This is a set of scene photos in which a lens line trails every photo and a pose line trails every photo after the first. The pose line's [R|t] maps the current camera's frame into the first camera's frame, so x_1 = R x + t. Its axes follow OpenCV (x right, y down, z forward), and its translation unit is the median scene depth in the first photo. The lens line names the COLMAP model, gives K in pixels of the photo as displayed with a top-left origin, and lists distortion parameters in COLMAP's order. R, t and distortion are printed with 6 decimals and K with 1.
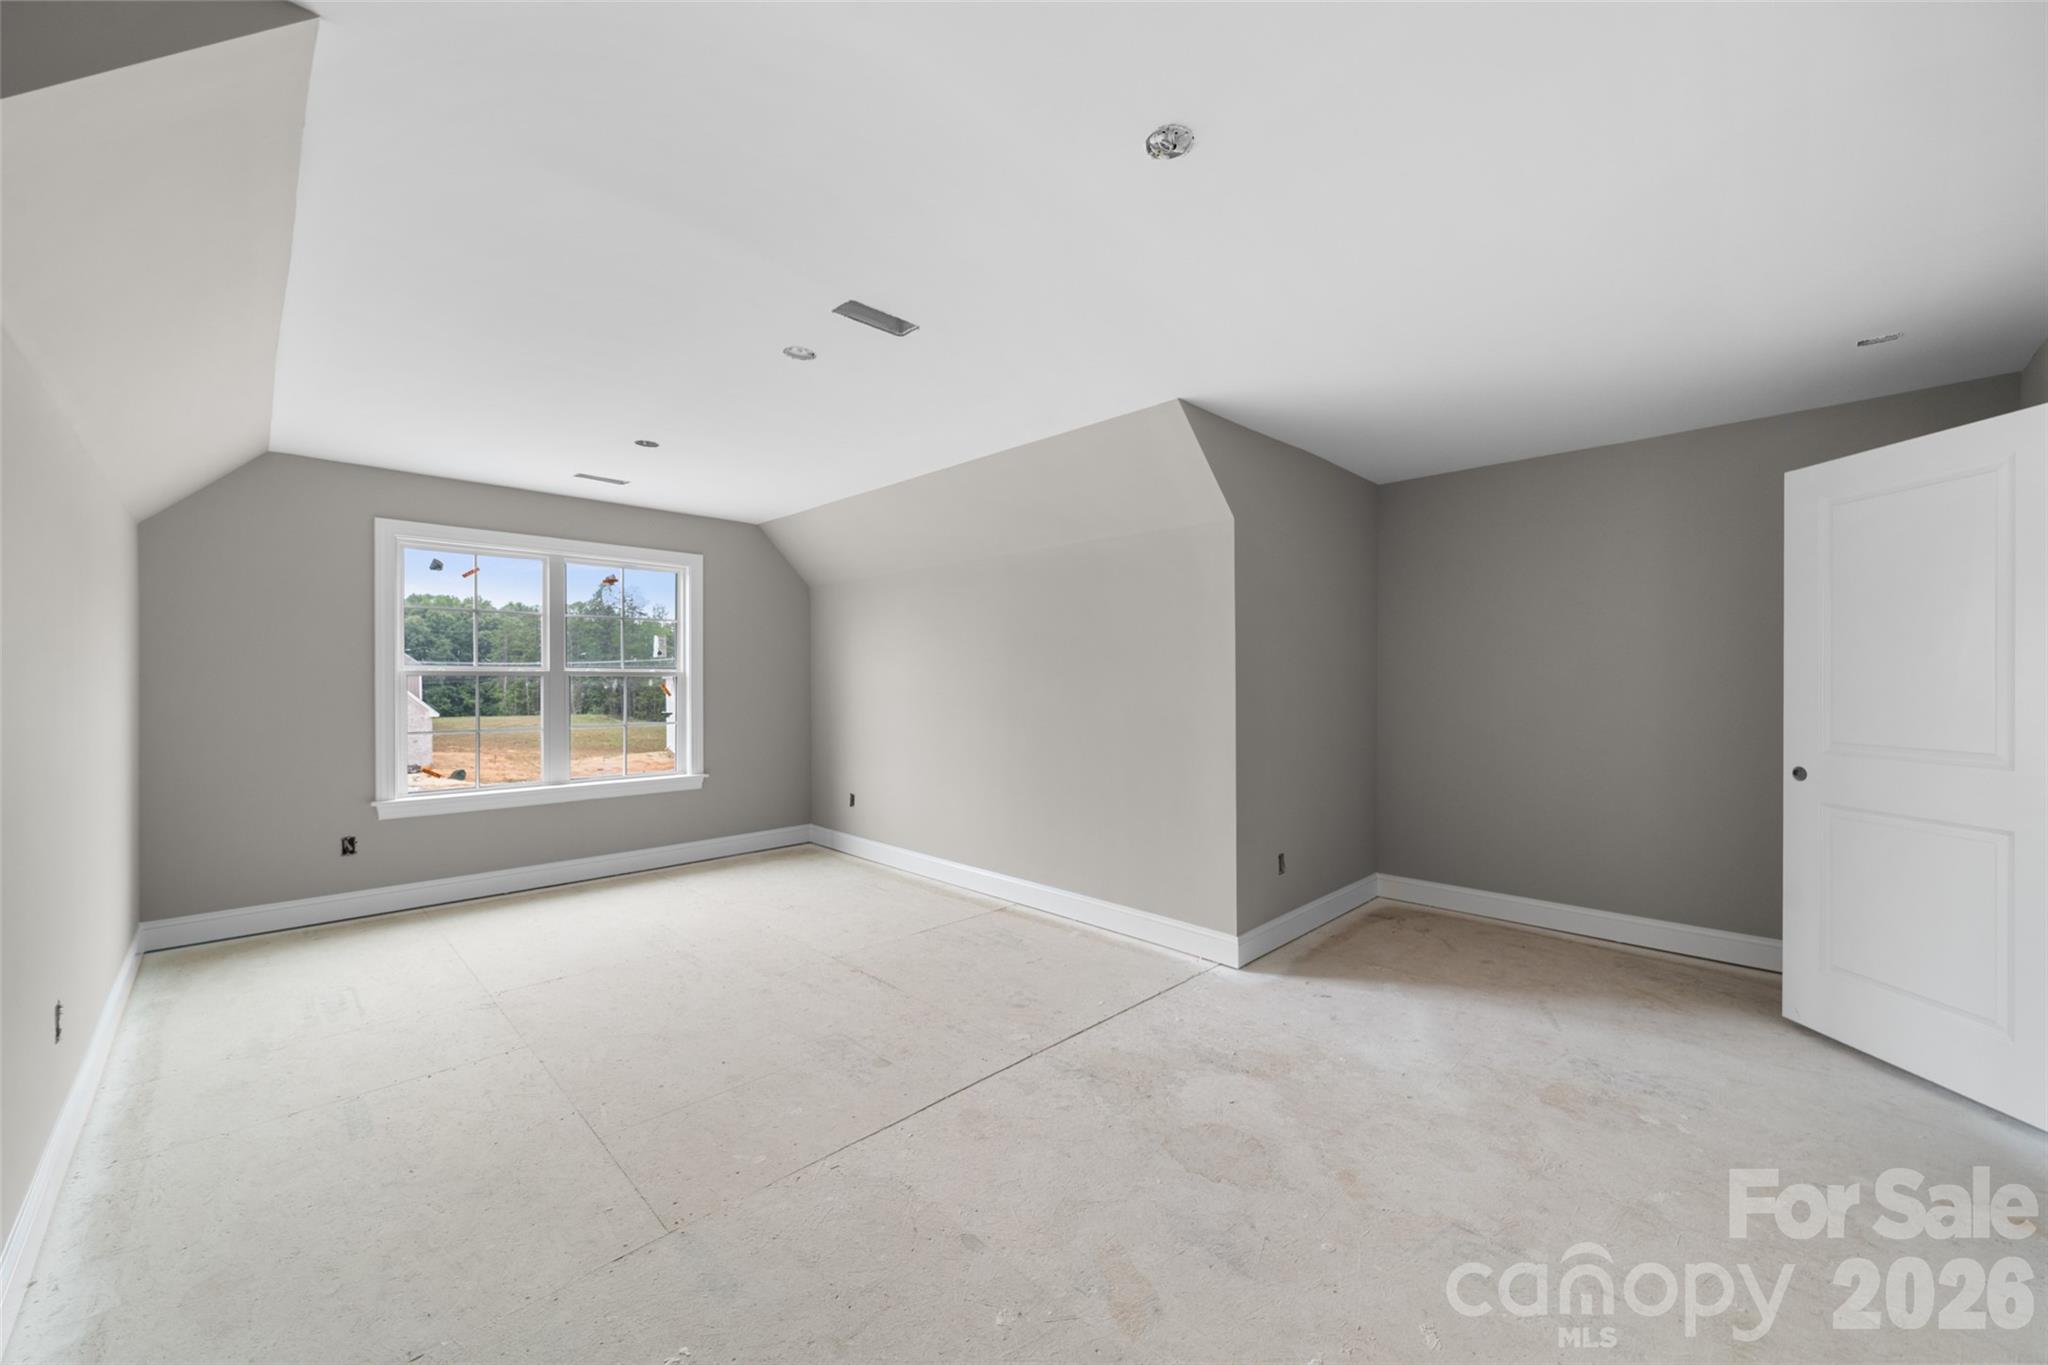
lens RADIAL K [[778.1, 0, 1043.2], [0, 778.1, 685.3], [0, 0, 1]] dist [-0.000438, 0.000353]
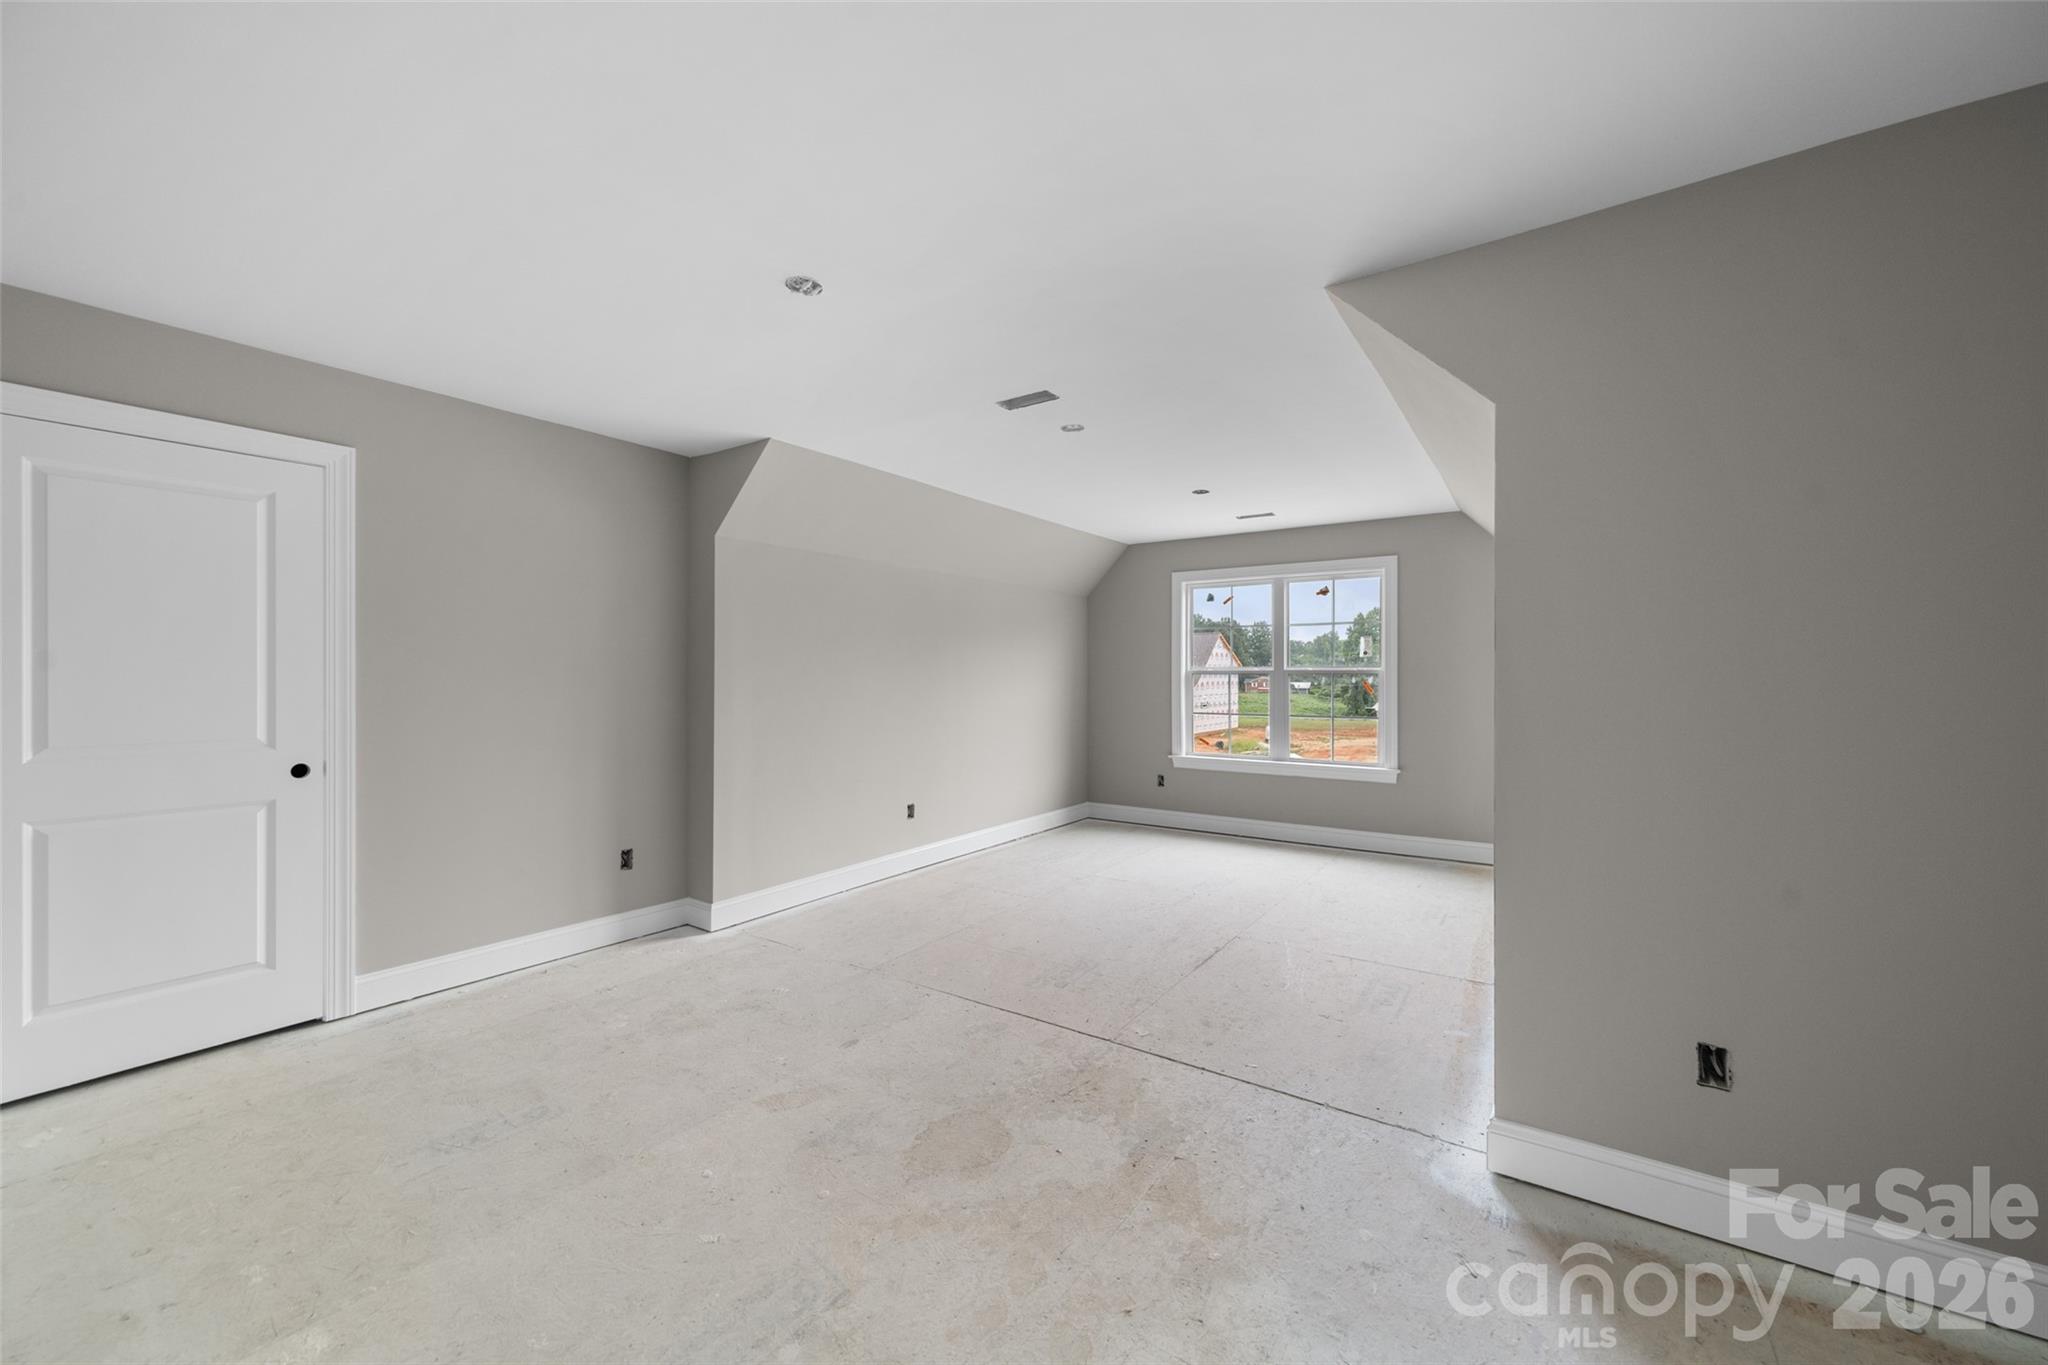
lens RADIAL K [[778.1, 0, 1043.2], [0, 778.1, 685.3], [0, 0, 1]] dist [-0.000438, 0.000353]
pose [[0.185264, 0.012749, -0.982606, 0.791851], [-0.008741, 0.999898, 0.011326, -0.007378], [0.982650, 0.006491, 0.185356, 0.579173]]
